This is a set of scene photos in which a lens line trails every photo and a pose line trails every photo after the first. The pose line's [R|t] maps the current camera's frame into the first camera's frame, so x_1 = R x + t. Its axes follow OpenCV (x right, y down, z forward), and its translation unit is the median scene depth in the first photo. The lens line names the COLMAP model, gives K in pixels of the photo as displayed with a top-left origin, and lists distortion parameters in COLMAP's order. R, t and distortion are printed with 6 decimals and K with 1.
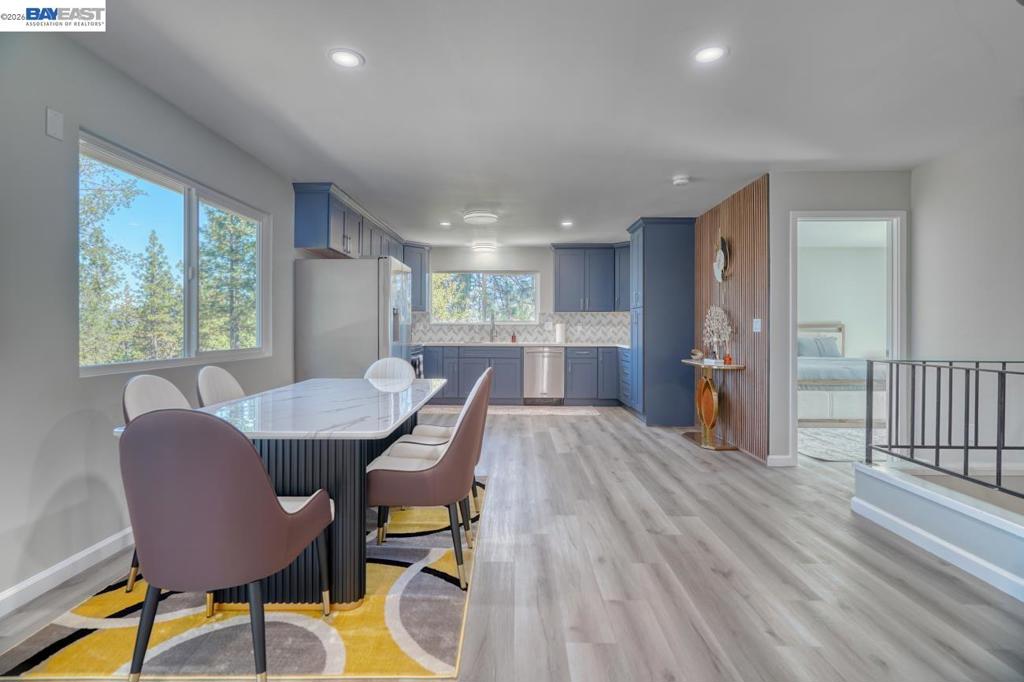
lens RADIAL K [[496.3, 0, 506.4], [0, 496.3, 325.3], [0, 0, 1]] dist [-0.001127, 0.000294]
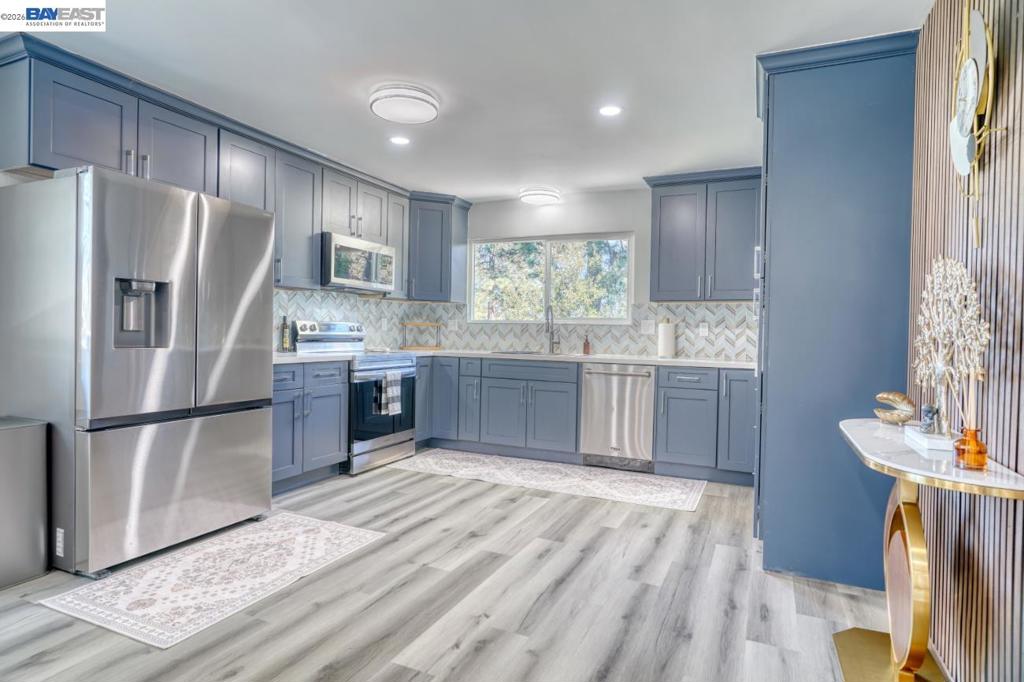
lens RADIAL K [[539.0, 0, 549.2], [0, 539.0, 340.2], [0, 0, 1]] dist [-0.001498, -0.000101]
pose [[0.935829, 0.021266, -0.351812, 0.203695], [-0.015013, 0.999677, 0.020490, 0.005603], [0.352134, -0.013894, 0.935846, 0.396291]]
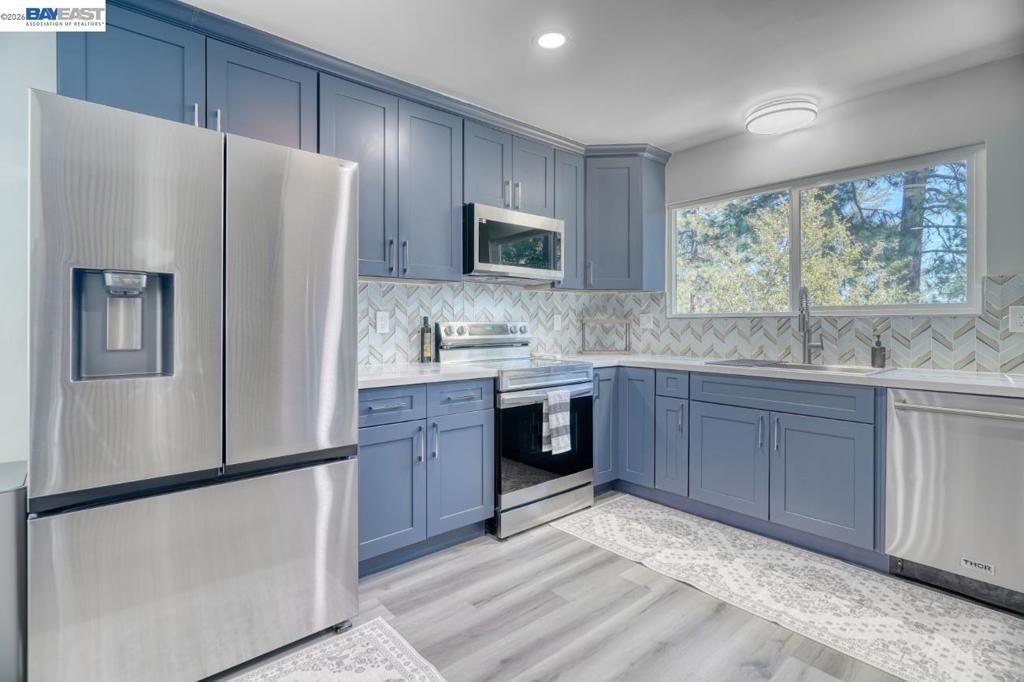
lens RADIAL K [[496.3, 0, 506.4], [0, 496.3, 325.3], [0, 0, 1]] dist [-0.001127, 0.000294]
pose [[0.676211, 0.001820, -0.736706, 0.096495], [0.008001, 0.999920, 0.009814, -0.000236], [0.736665, -0.012531, 0.676142, 0.592487]]
